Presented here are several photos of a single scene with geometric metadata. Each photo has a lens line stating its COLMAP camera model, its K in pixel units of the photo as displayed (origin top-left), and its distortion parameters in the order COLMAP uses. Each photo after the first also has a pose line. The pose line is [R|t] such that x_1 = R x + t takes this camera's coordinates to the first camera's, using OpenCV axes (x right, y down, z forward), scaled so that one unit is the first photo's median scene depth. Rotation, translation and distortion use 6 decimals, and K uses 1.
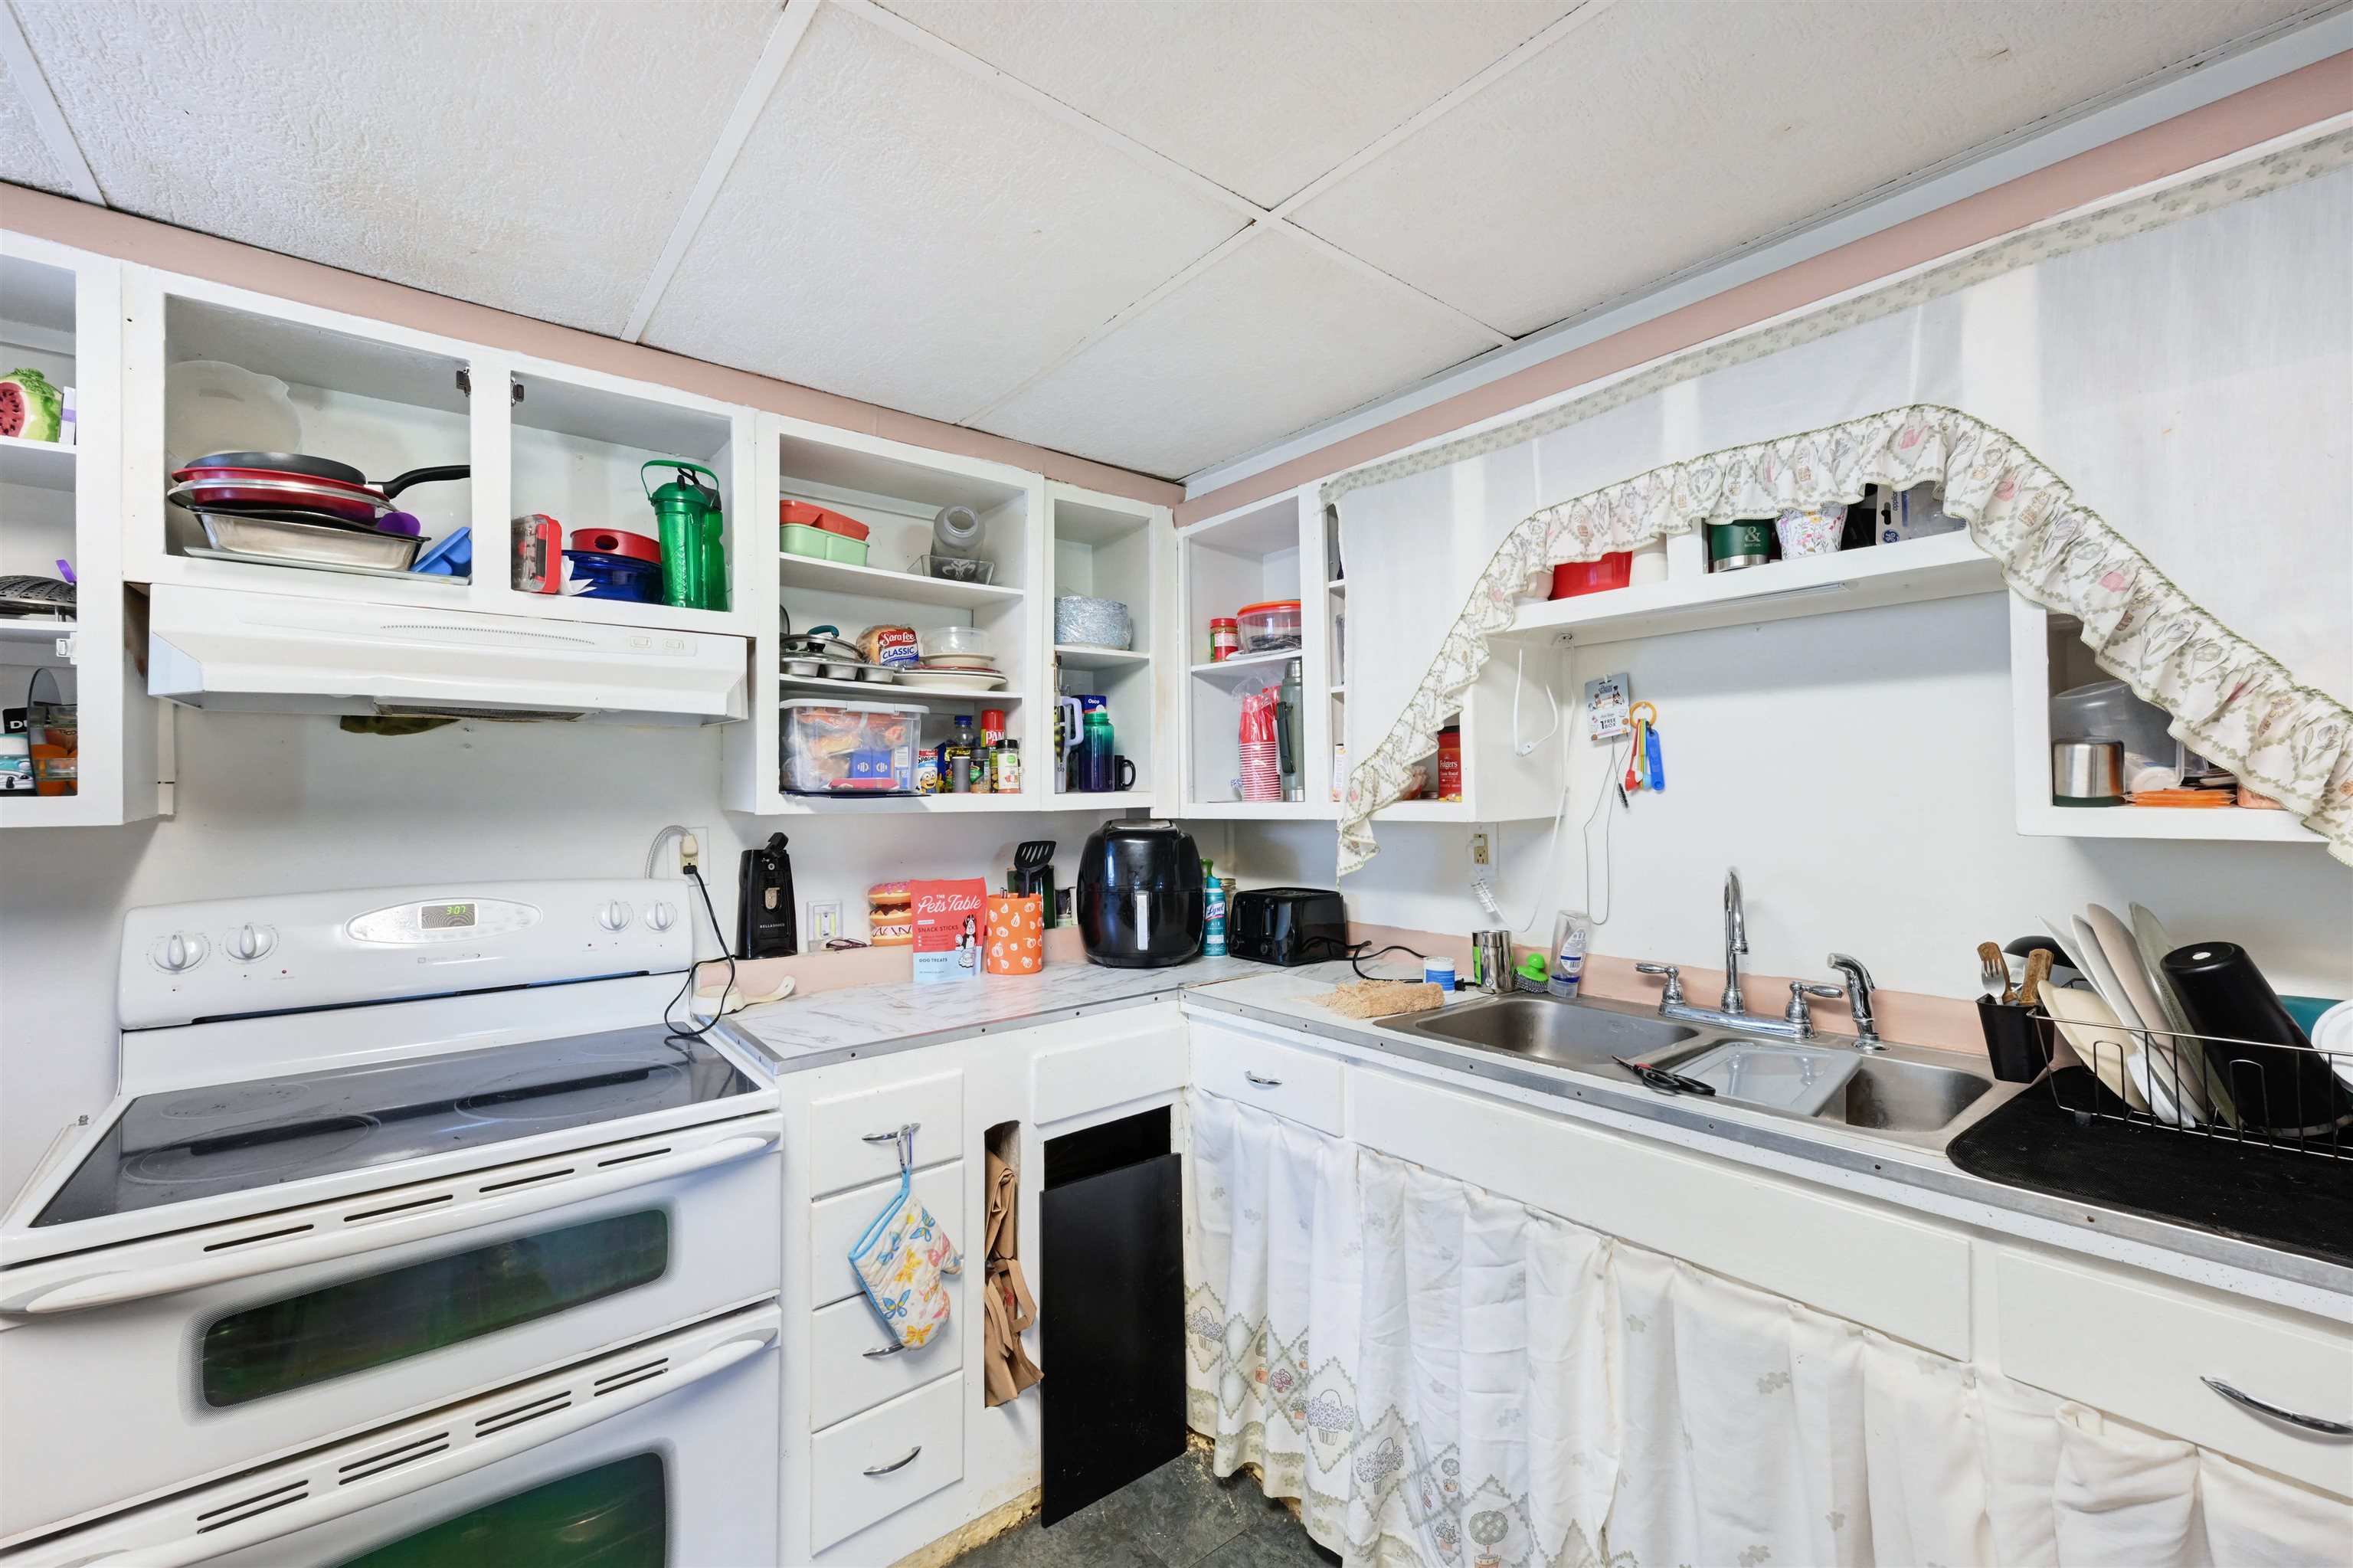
lens RADIAL K [[926.1, 0, 1176.5], [0, 926.1, 784.0], [0, 0, 1]] dist [-0.001315, -0.000067]
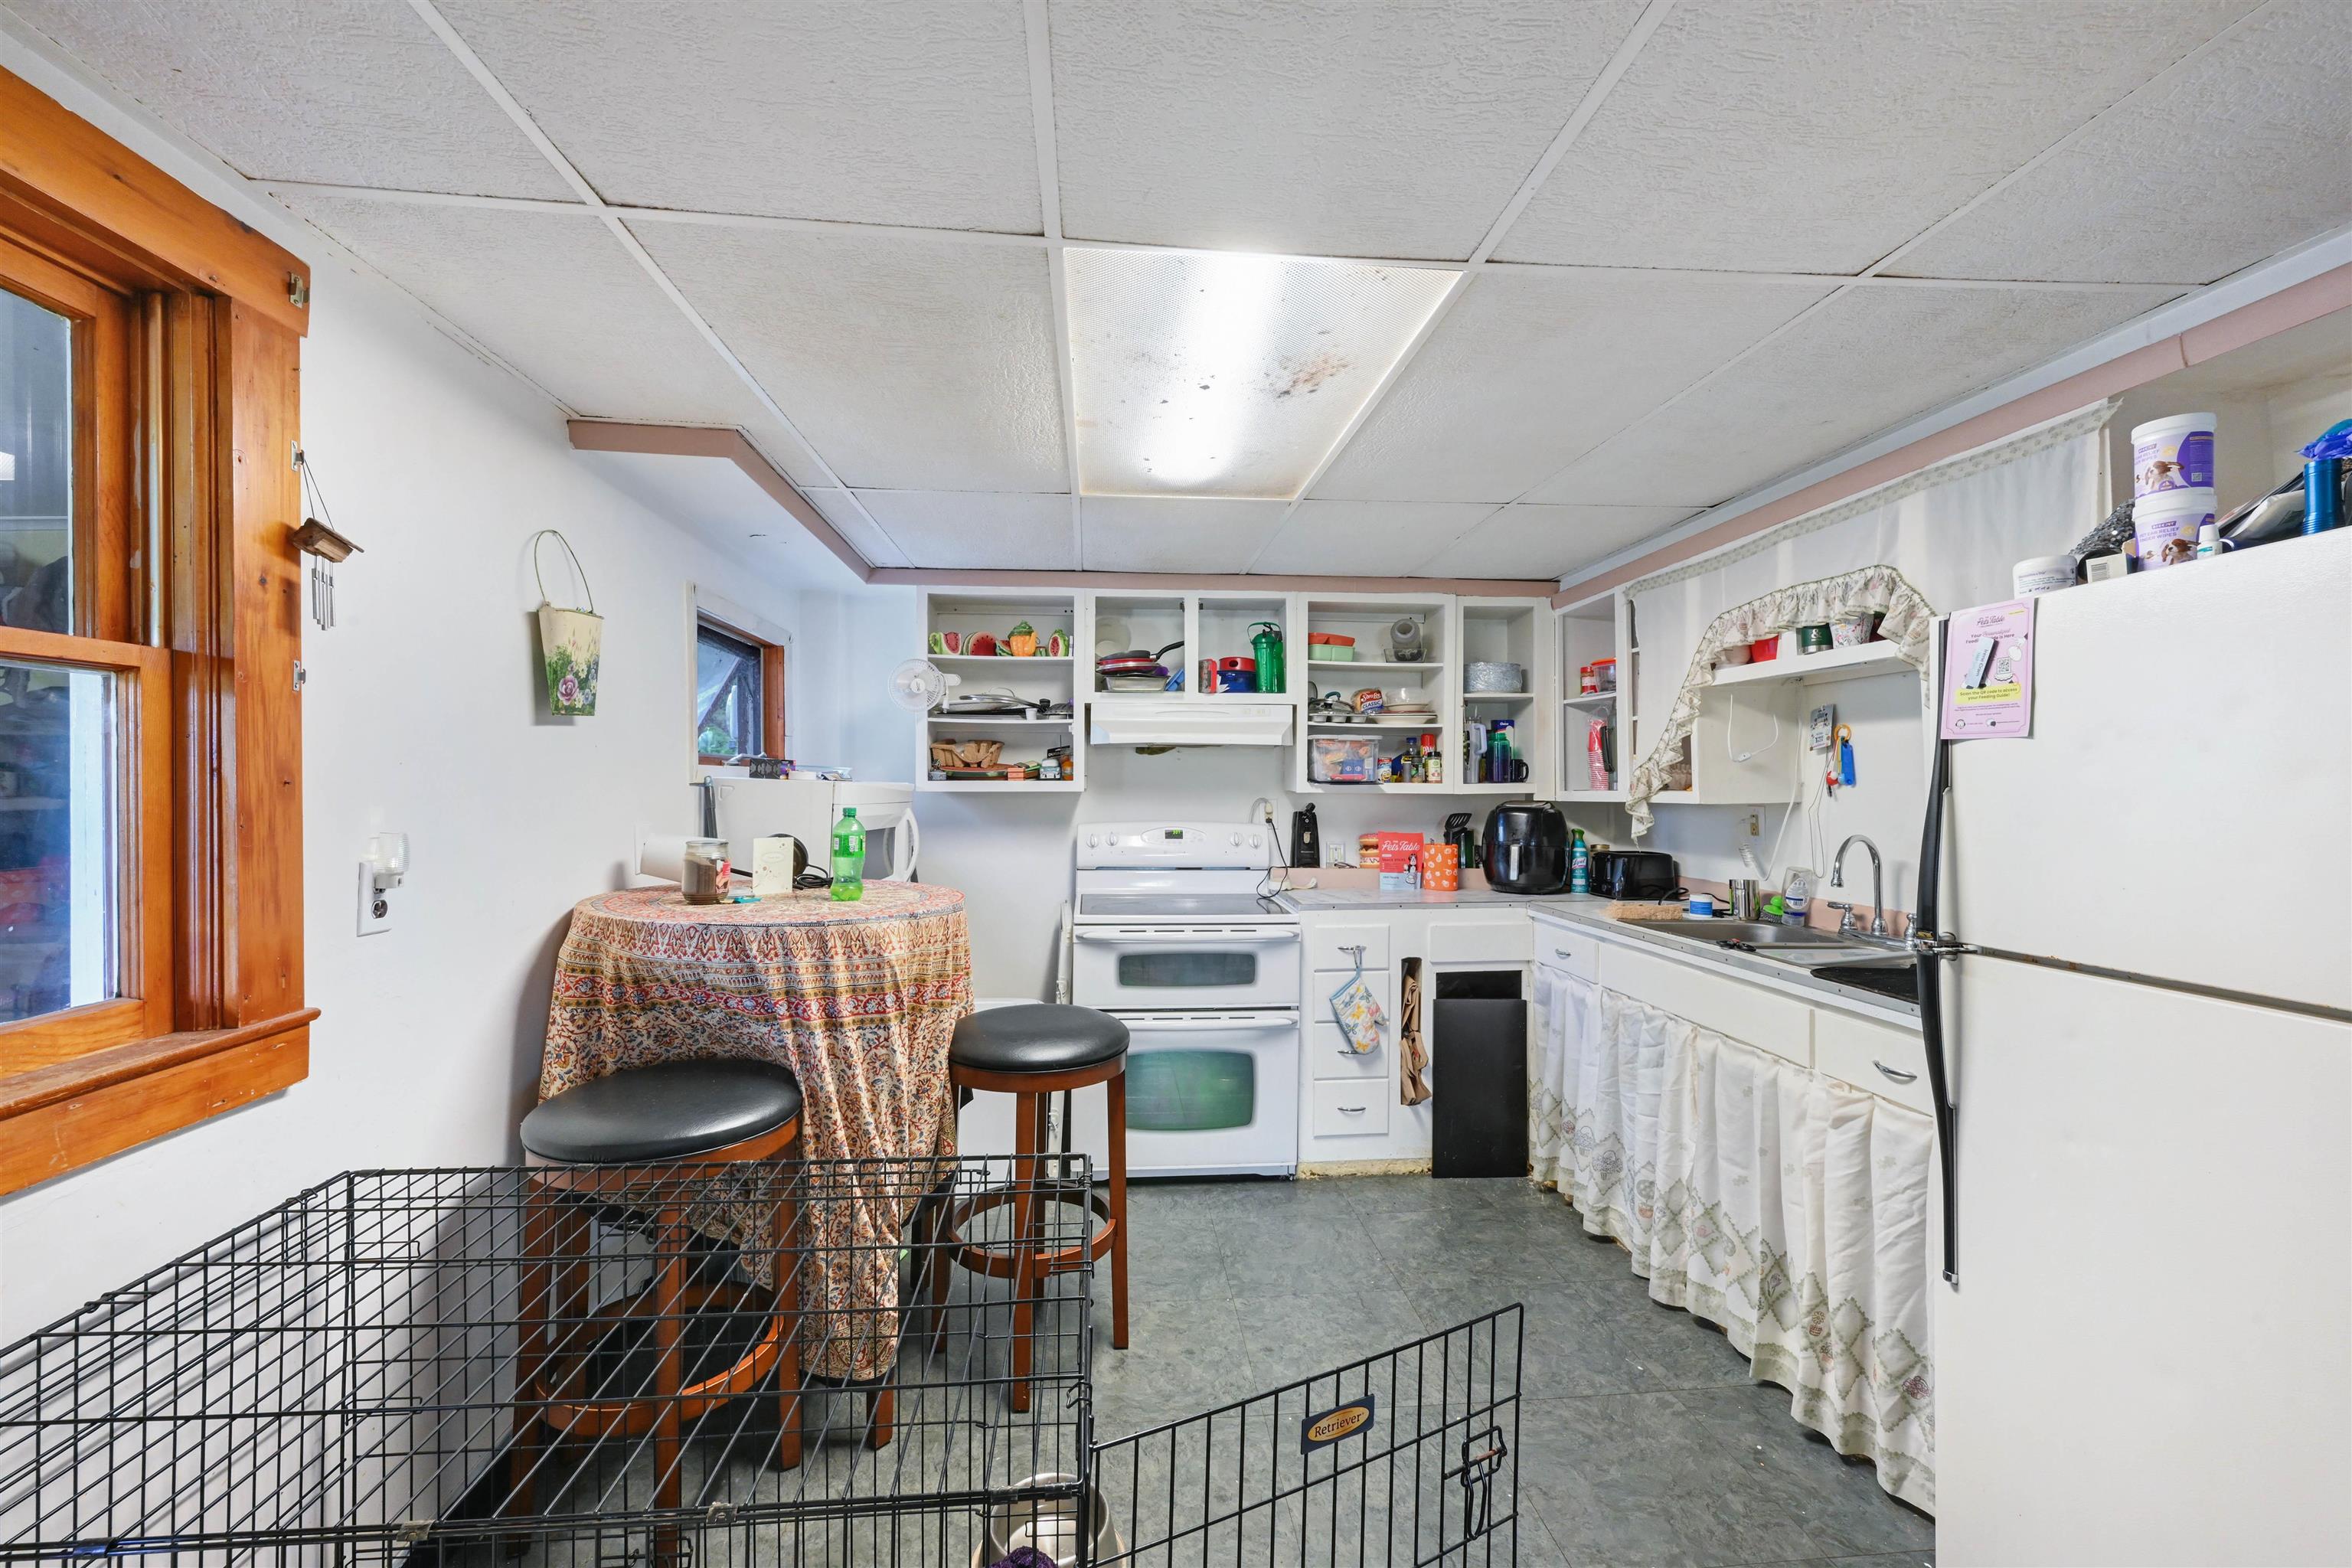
lens RADIAL K [[925.6, 0, 1176.0], [0, 925.6, 784.0], [0, 0, 1]] dist [-0.001315, -0.000067]
pose [[0.820388, 0.009794, -0.571723, 0.474248], [-0.003801, 0.999925, 0.011674, -0.007870], [0.571795, -0.007404, 0.820363, -0.789633]]
